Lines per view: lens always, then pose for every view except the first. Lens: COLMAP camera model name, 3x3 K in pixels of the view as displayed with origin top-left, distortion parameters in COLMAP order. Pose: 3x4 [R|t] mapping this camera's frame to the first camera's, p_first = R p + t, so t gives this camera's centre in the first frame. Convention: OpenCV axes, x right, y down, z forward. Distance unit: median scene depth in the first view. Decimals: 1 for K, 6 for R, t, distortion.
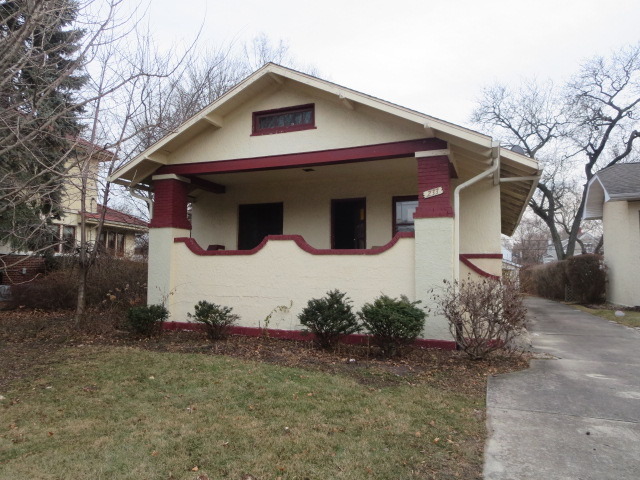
lens RADIAL K [[440.9, 0, 320.0], [0, 440.9, 240.0], [0, 0, 1]] dist [-0.048114, -0.000688]
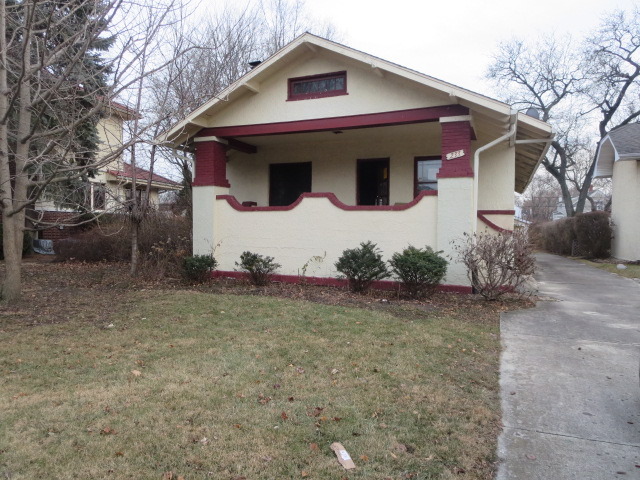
lens RADIAL K [[444.6, 0, 320.0], [0, 444.6, 240.0], [0, 0, 1]] dist [-0.050429, 0.005031]
pose [[0.999885, 0.002095, -0.015026, -0.061510], [-0.000608, 0.995159, 0.098272, -0.002858], [0.015159, -0.098252, 0.995046, -0.126975]]
